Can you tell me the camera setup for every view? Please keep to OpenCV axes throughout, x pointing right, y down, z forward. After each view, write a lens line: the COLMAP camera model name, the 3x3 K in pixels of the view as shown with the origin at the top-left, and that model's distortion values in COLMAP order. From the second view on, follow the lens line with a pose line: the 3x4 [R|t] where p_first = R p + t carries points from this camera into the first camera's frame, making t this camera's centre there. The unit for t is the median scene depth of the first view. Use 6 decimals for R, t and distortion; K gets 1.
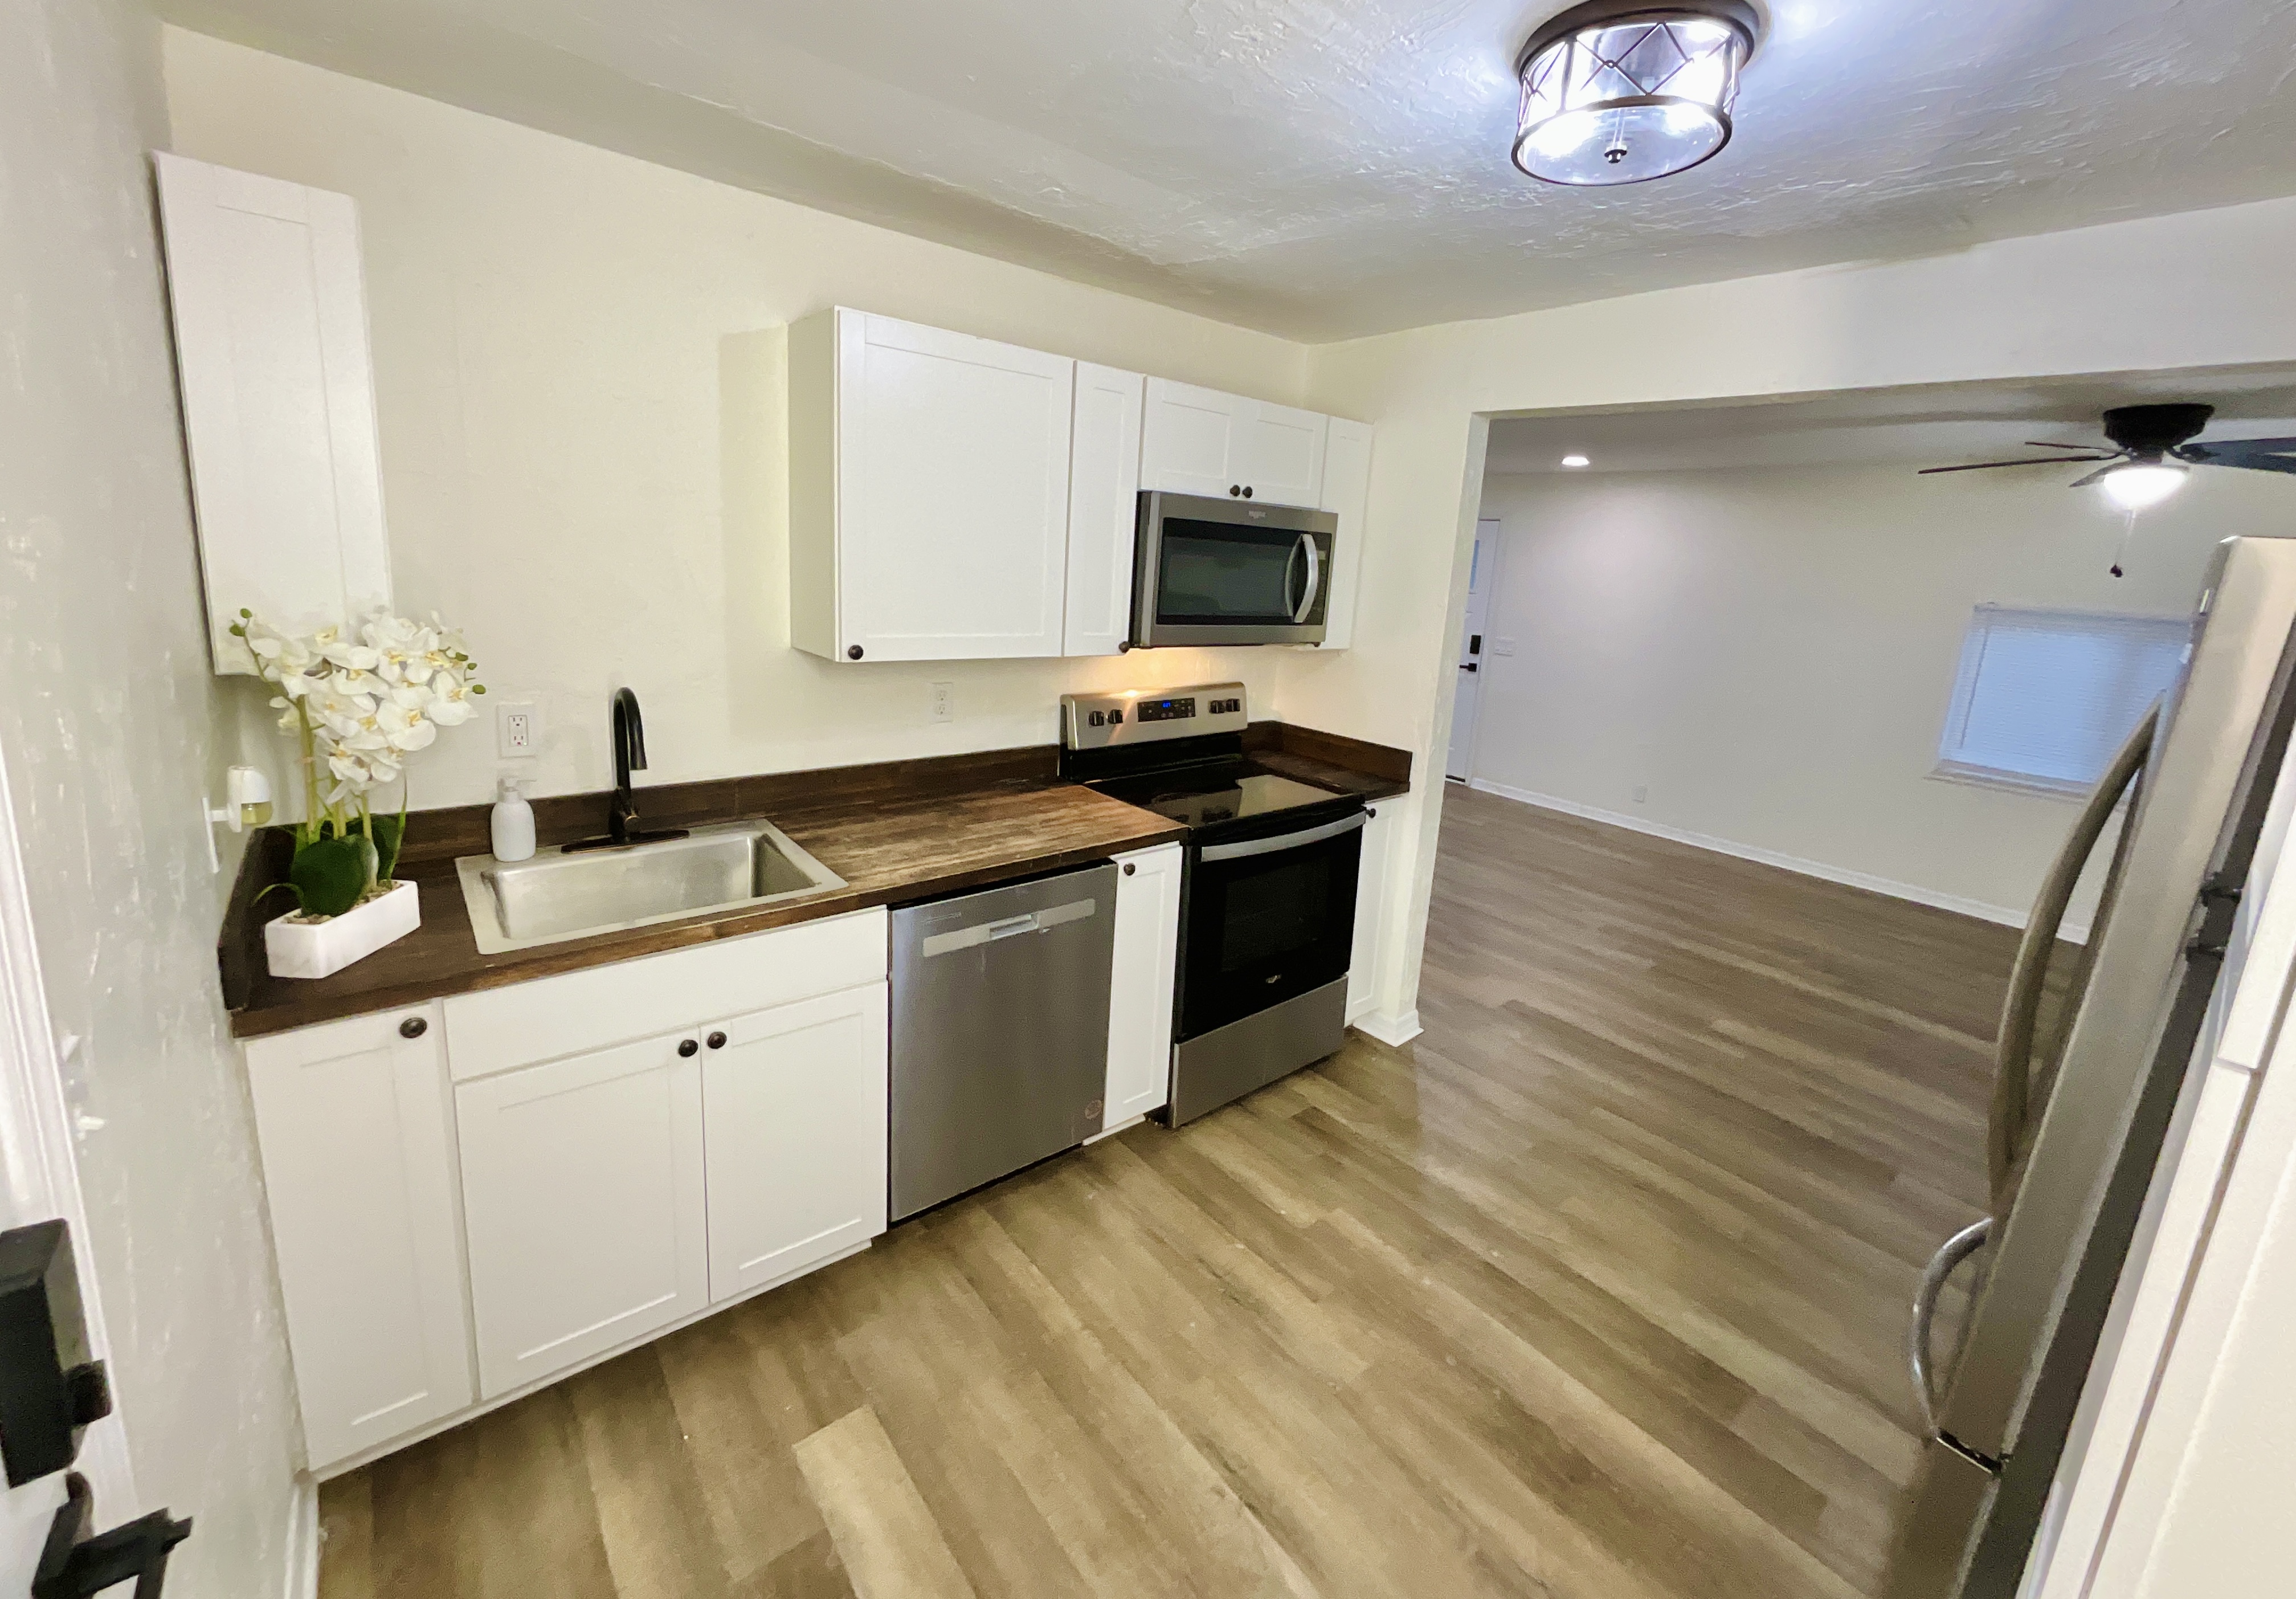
lens RADIAL K [[930.9, 0, 1146.7], [0, 930.9, 738.1], [0, 0, 1]] dist [-0.010791, 0.007472]
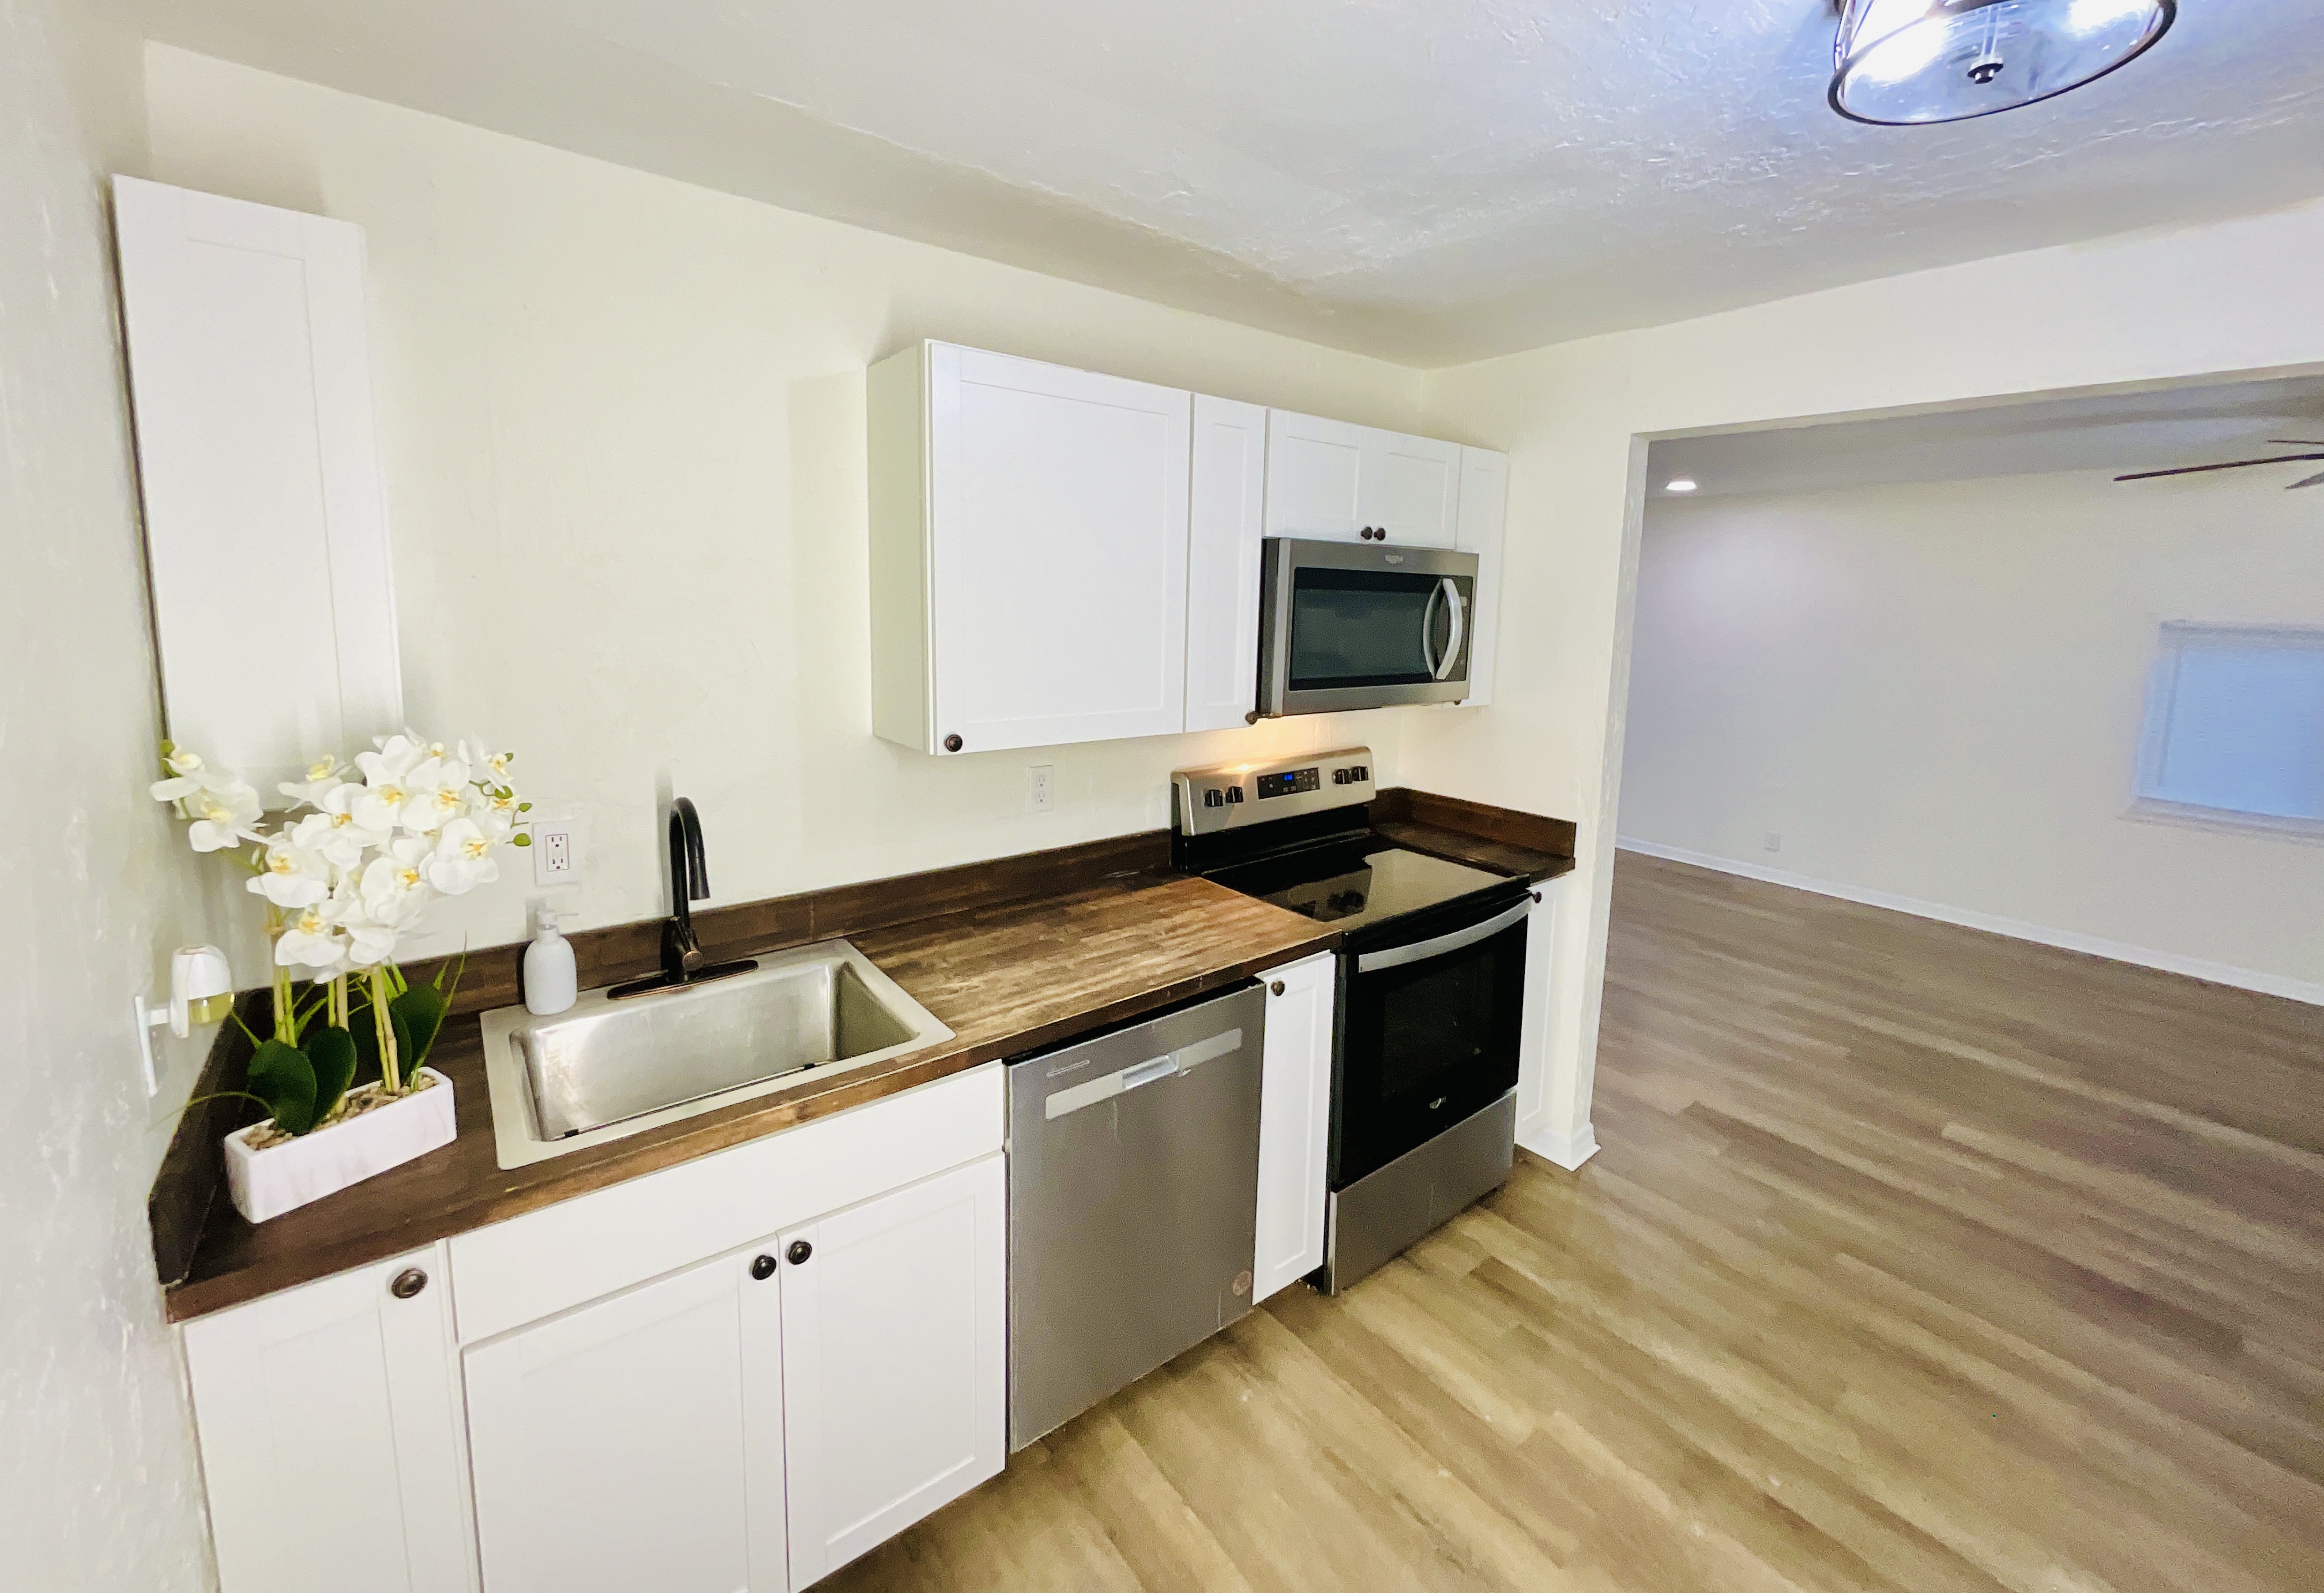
lens RADIAL K [[937.5, 0, 1157.0], [0, 937.5, 719.8], [0, 0, 1]] dist [-0.000887, 0.000200]
pose [[0.998722, -0.035615, -0.035868, -0.088382], [0.033177, 0.997241, -0.066410, -0.045564], [0.038134, 0.065135, 0.997148, 0.146332]]
